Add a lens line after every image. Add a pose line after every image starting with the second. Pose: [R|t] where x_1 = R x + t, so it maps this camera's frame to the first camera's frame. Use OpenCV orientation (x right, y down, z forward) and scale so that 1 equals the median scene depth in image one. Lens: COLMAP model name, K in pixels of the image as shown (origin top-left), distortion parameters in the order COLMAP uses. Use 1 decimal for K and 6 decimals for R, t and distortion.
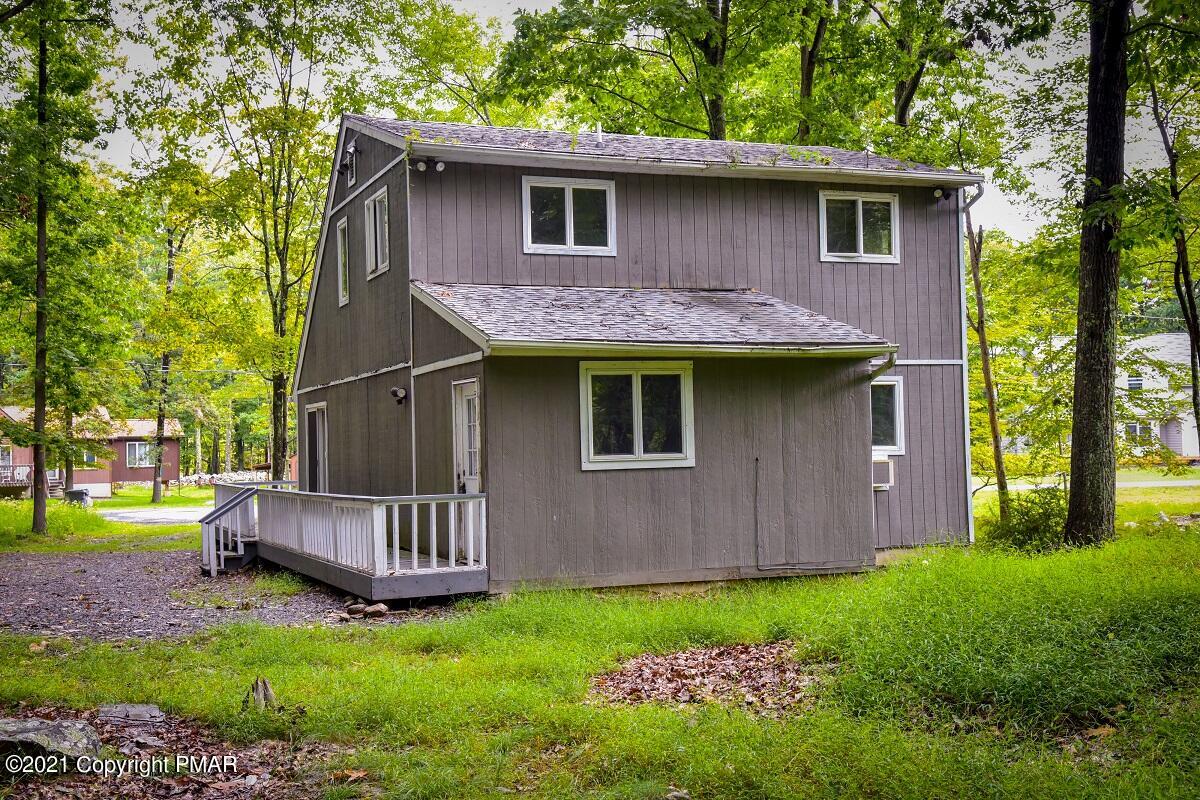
lens RADIAL K [[1399.3, 0, 600.0], [0, 1399.3, 400.0], [0, 0, 1]] dist [0.003313, 0.005367]
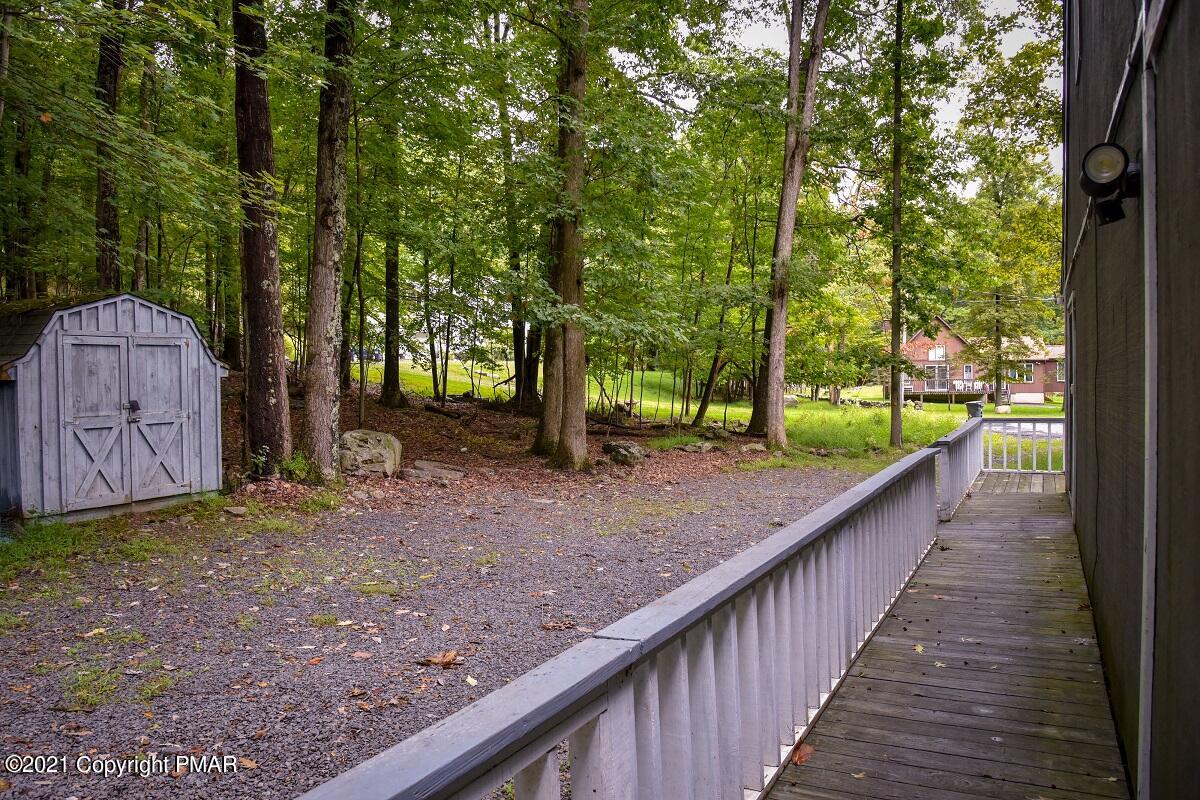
lens RADIAL K [[823.2, 0, 604.4], [0, 823.2, 405.5], [0, 0, 1]] dist [-0.118822, 0.066104]
pose [[0.627907, 0.038060, -0.777357, -0.045757], [0.028832, 0.996981, 0.072101, 0.008481], [0.777754, -0.067686, 0.624914, 0.406720]]
